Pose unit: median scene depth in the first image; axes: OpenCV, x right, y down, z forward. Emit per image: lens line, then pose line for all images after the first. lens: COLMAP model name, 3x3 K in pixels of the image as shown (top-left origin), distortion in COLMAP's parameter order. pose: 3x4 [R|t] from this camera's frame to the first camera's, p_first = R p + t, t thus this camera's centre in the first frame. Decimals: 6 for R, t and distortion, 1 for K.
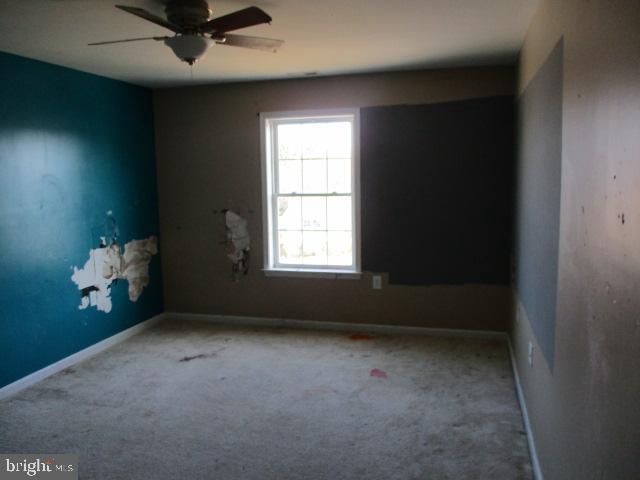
lens RADIAL K [[518.9, 0, 321.6], [0, 518.9, 237.9], [0, 0, 1]] dist [-0.000430, -0.002722]
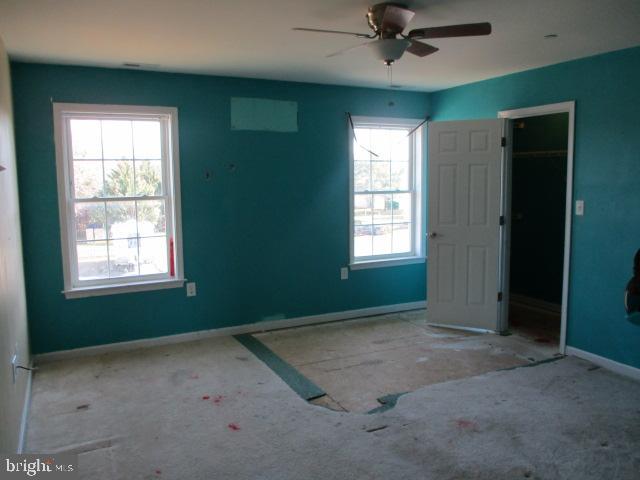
lens RADIAL K [[518.9, 0, 321.9], [0, 518.9, 239.0], [0, 0, 1]] dist [-0.000430, -0.002722]
pose [[0.731529, -0.061304, 0.679049, -0.804266], [0.072833, 0.997277, 0.011571, -0.004398], [-0.677909, 0.040993, 0.734002, 0.250097]]
